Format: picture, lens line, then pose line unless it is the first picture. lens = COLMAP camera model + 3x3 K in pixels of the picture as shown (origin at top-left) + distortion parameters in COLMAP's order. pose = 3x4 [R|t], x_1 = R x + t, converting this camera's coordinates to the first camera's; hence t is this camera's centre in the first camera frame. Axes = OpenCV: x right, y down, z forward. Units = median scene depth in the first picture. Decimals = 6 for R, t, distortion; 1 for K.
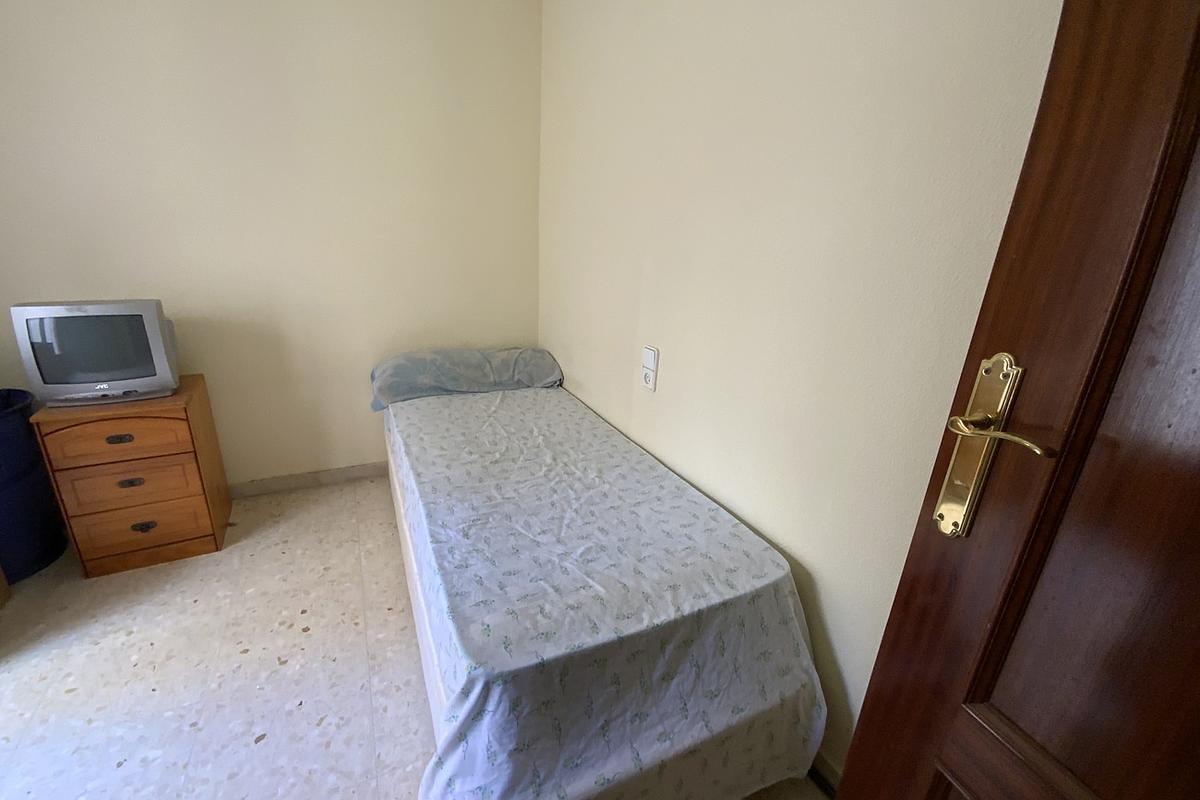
lens RADIAL K [[488.3, 0, 600.0], [0, 488.3, 400.0], [0, 0, 1]] dist [0.031337, -0.019915]
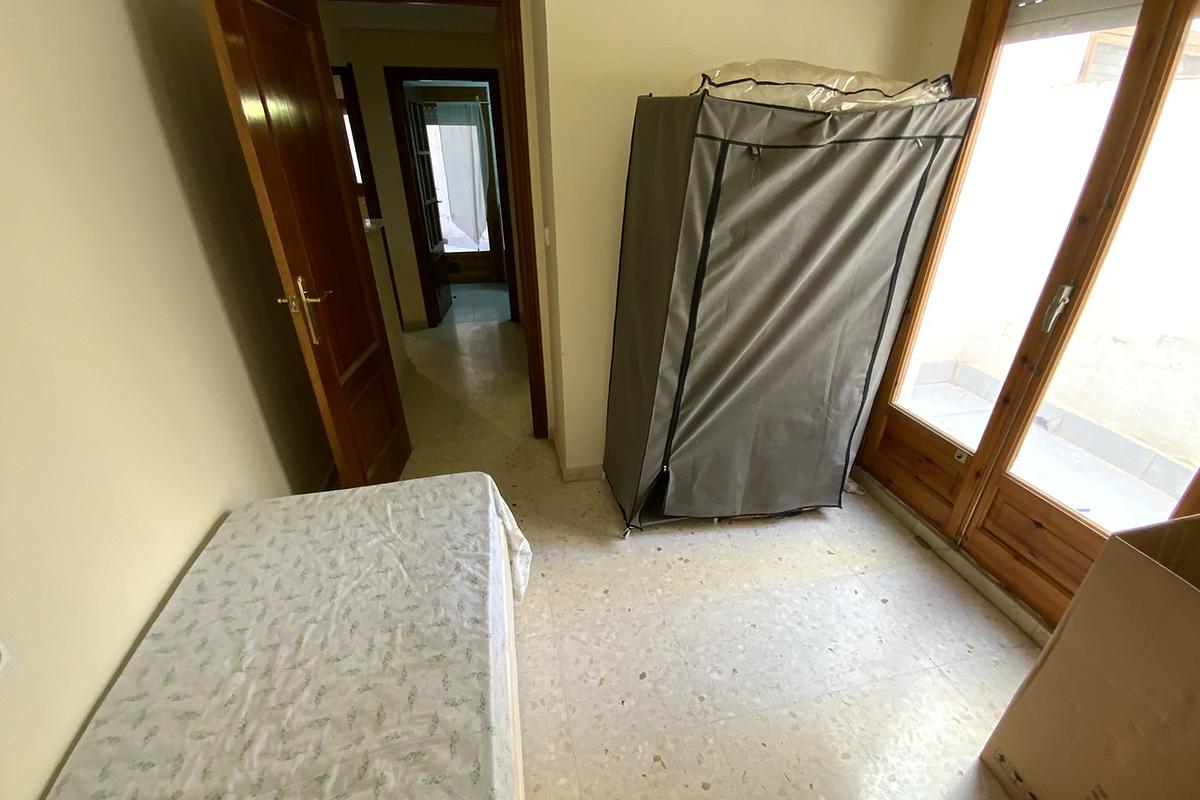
lens RADIAL K [[488.3, 0, 600.0], [0, 488.3, 400.0], [0, 0, 1]] dist [0.031337, -0.019915]
pose [[-0.968199, -0.149087, 0.200907, -0.708557], [0.043101, 0.691639, 0.720956, -0.710650], [-0.246440, 0.706688, -0.663218, 1.326946]]
